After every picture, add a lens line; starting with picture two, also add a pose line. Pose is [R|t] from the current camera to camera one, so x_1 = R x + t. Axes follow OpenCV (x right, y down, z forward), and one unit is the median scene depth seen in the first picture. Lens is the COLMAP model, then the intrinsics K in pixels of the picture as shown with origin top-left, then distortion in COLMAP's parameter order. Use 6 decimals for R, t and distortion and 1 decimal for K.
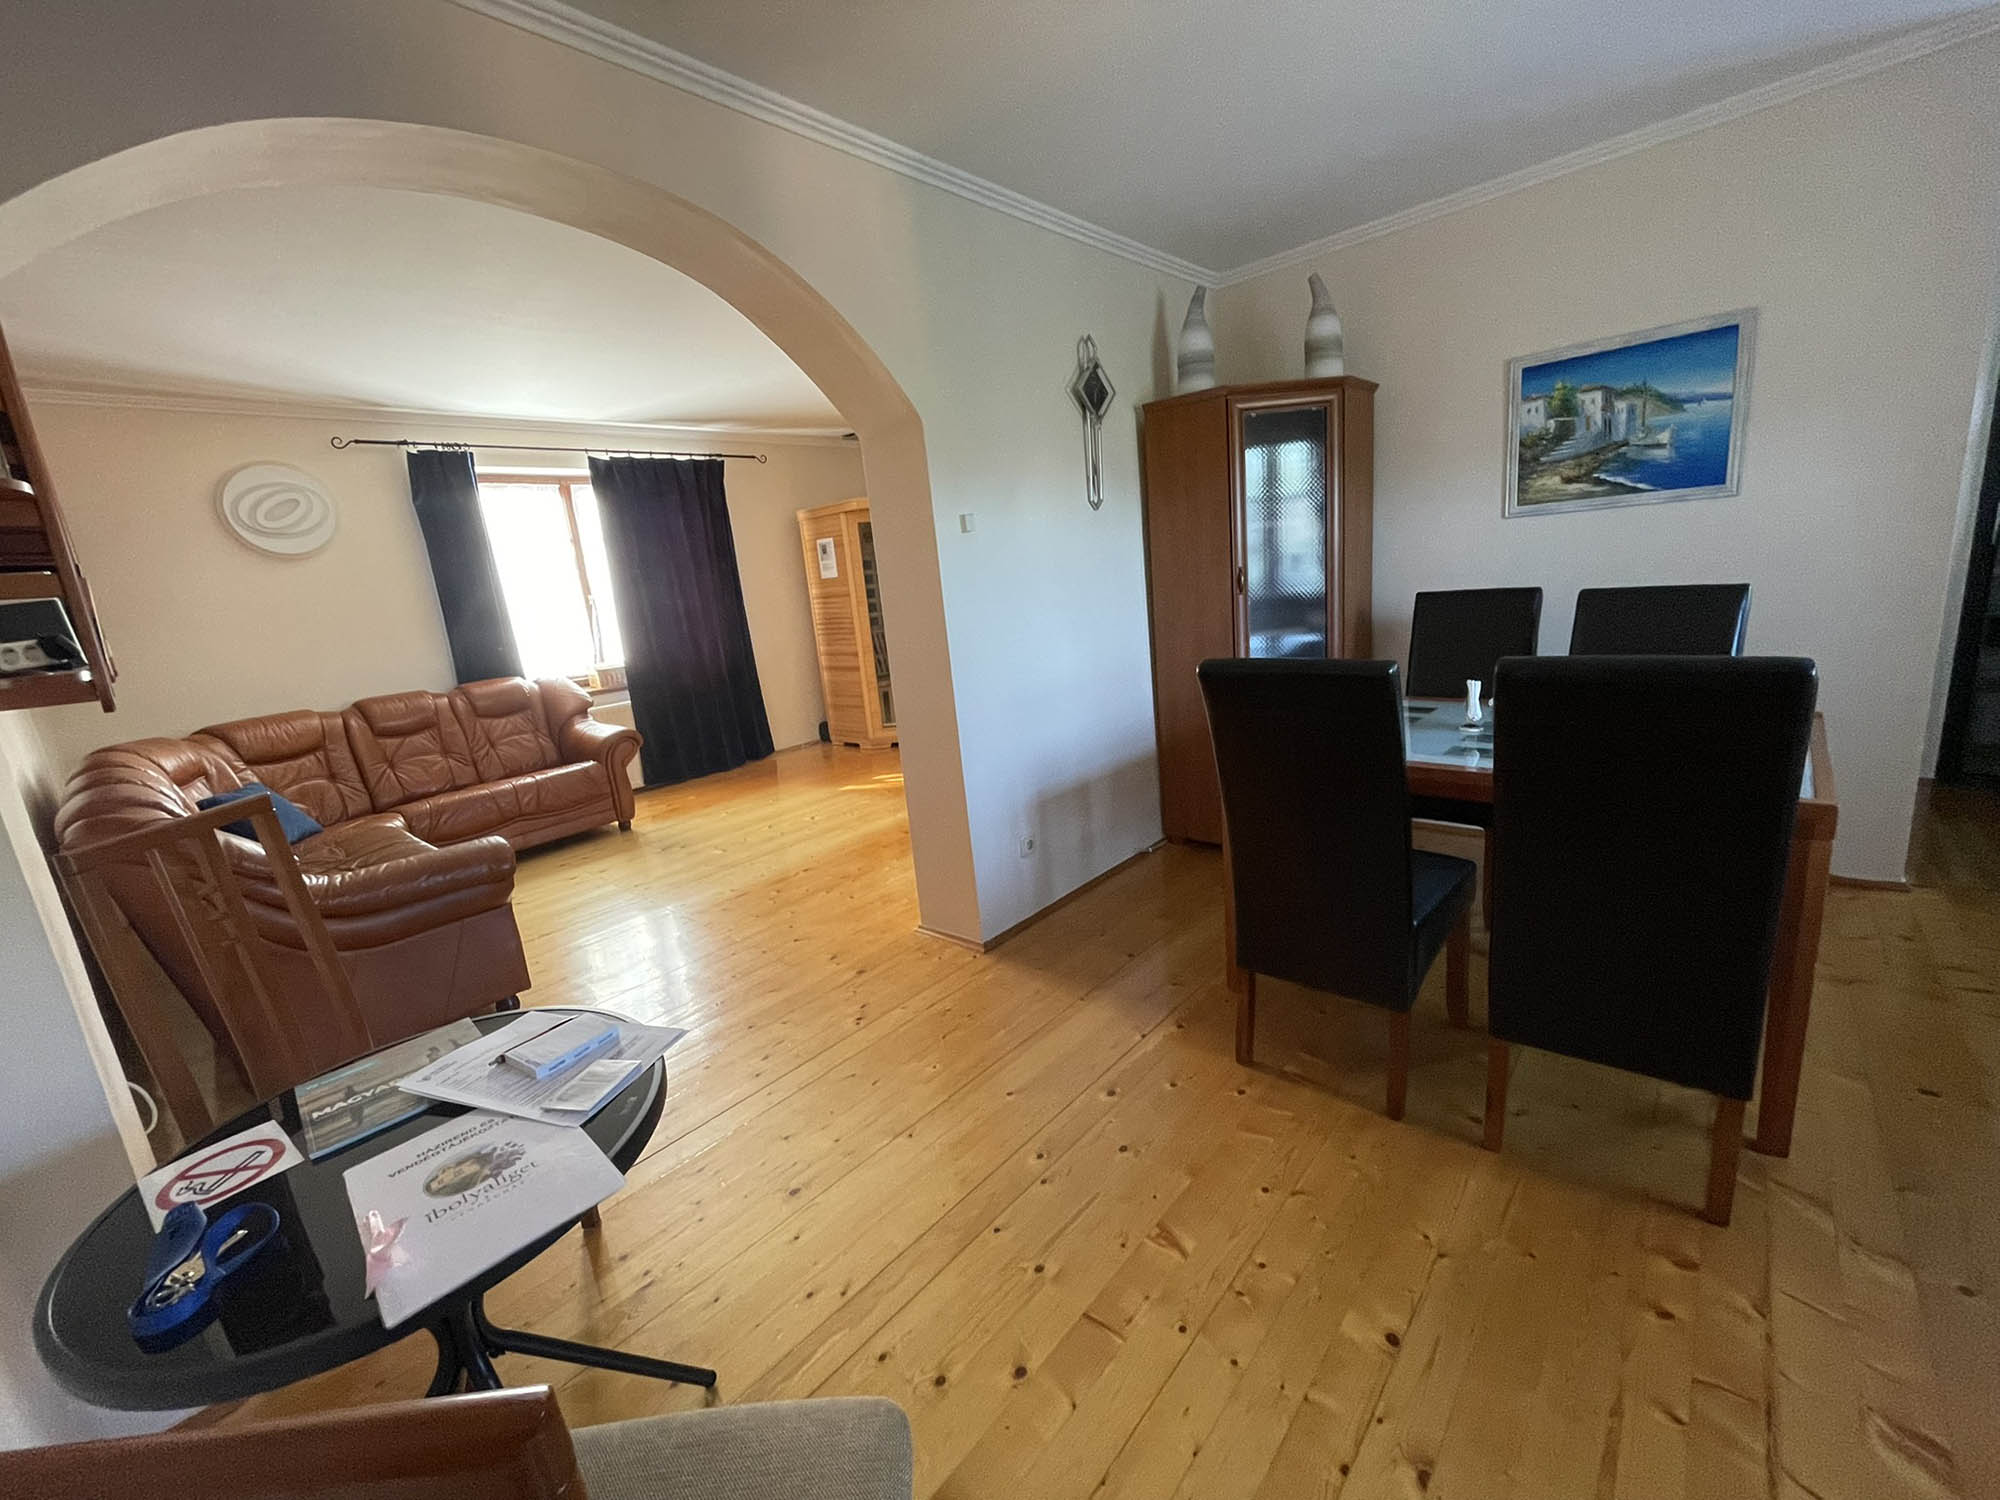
lens RADIAL K [[809.2, 0, 988.3], [0, 809.2, 749.2], [0, 0, 1]] dist [-0.004364, -0.000687]
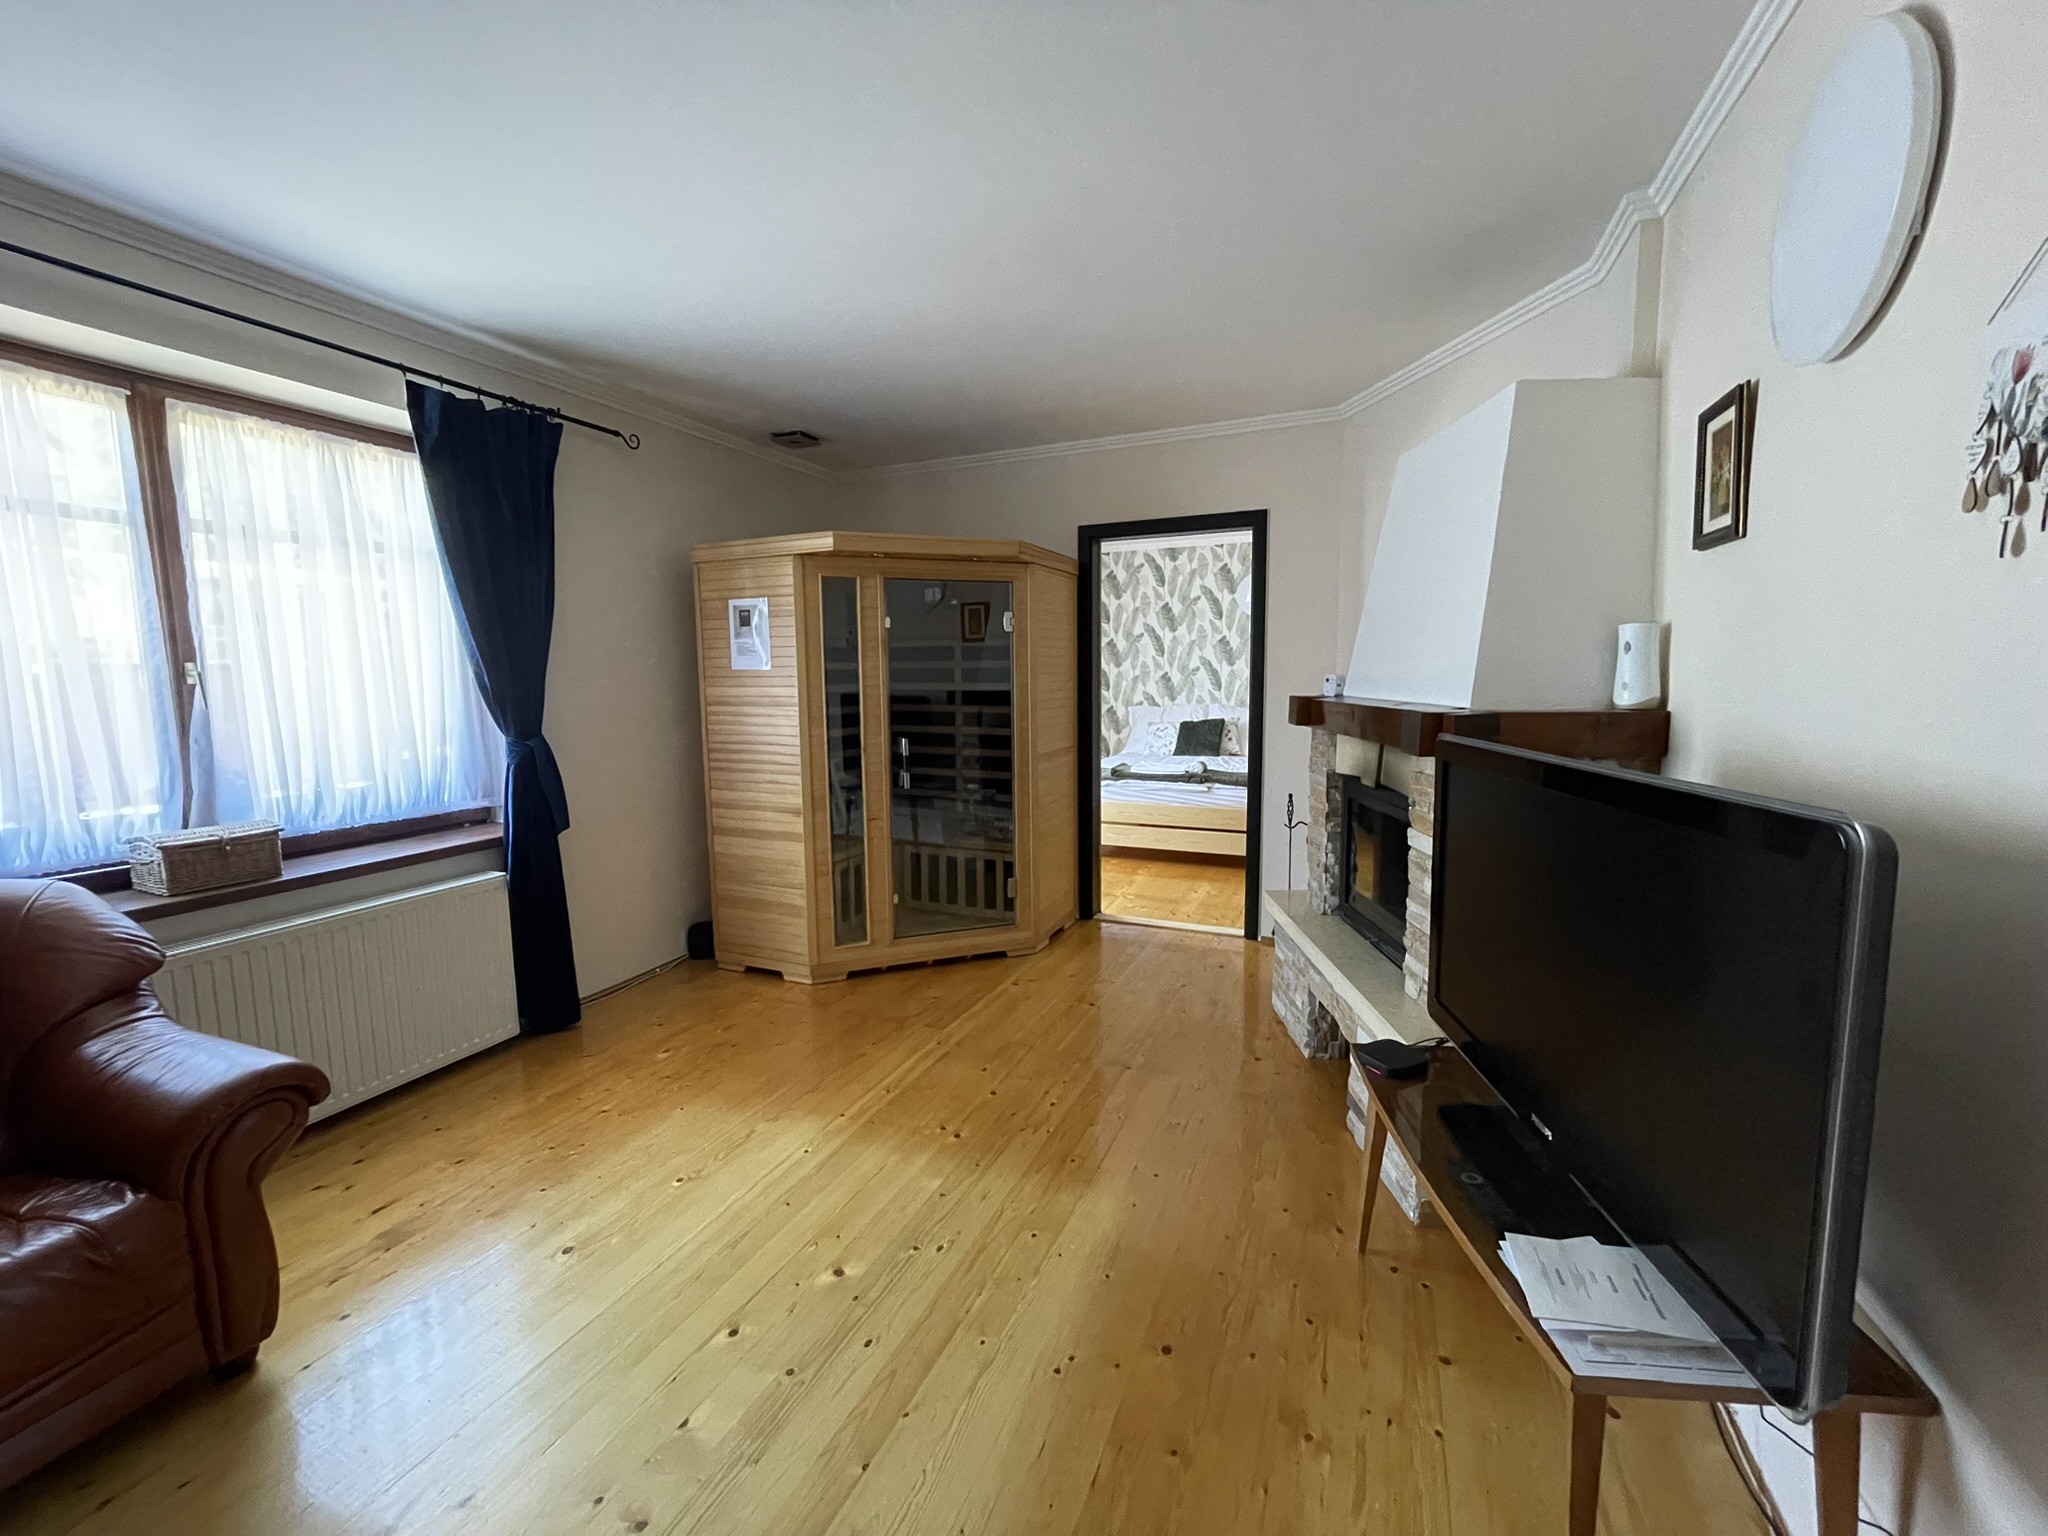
lens RADIAL K [[828.6, 0, 1010.1], [0, 828.6, 766.2], [0, 0, 1]] dist [-0.004364, -0.000687]
pose [[0.946585, 0.049396, 0.318649, -0.432595], [-0.010891, 0.992531, -0.121506, -0.169865], [-0.322271, 0.111546, 0.940053, 0.894436]]
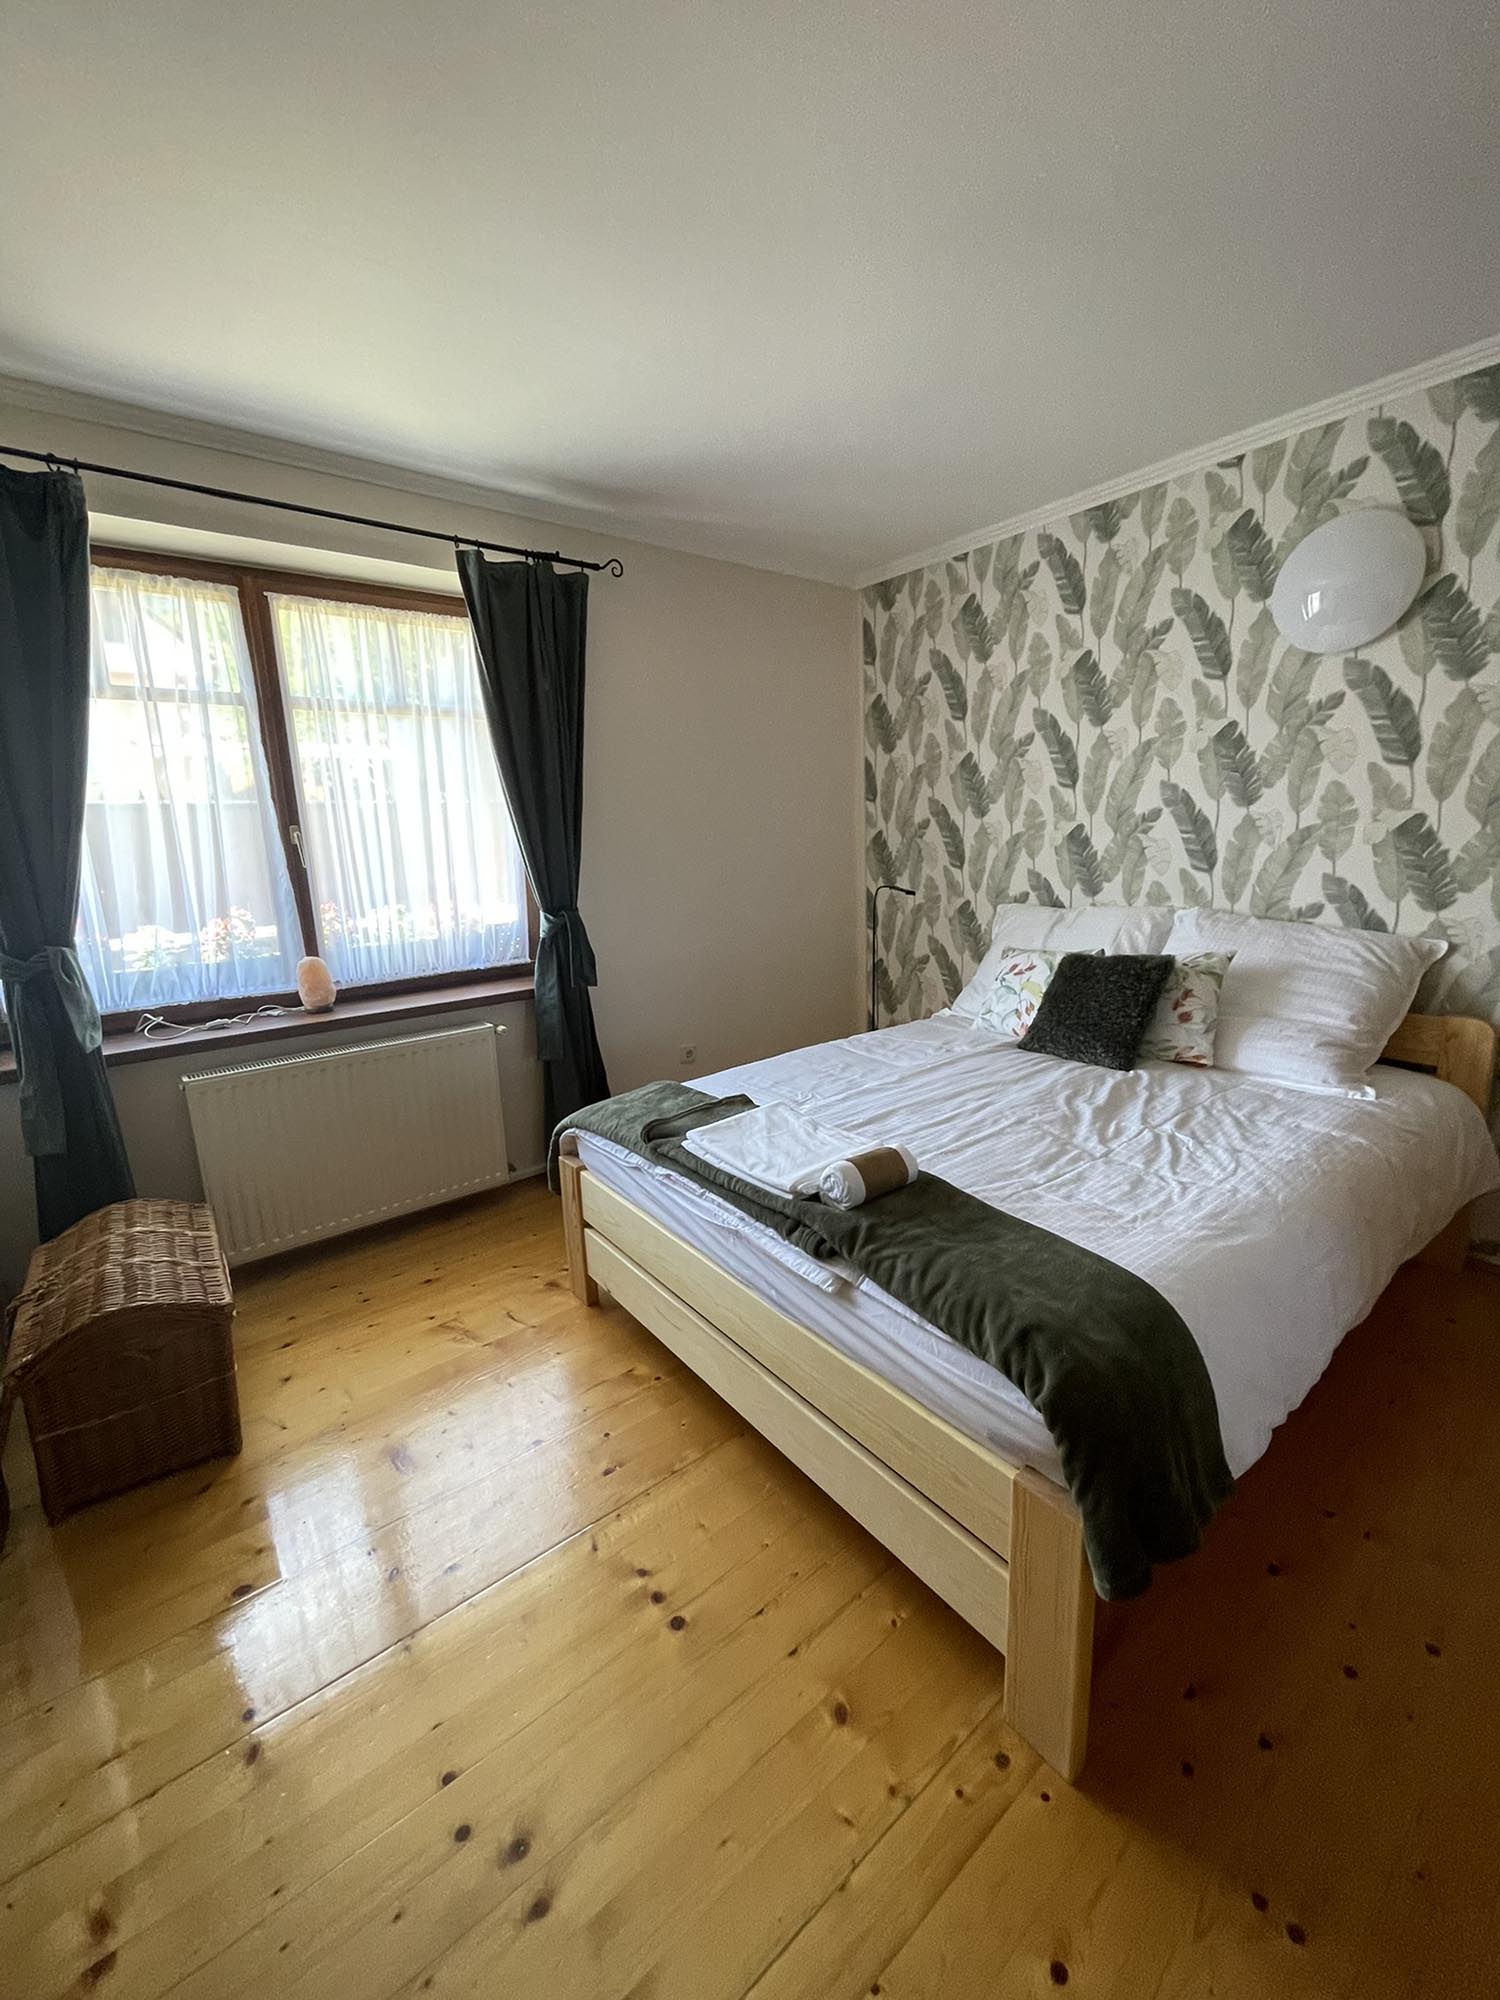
lens RADIAL K [[809.2, 0, 763.4], [0, 809.2, 988.8], [0, 0, 1]] dist [-0.004364, -0.000687]
pose [[0.988775, 0.096953, -0.113686, 0.581192], [-0.099208, 0.994963, -0.014337, -0.515977], [0.111724, 0.025455, 0.993413, 2.059118]]
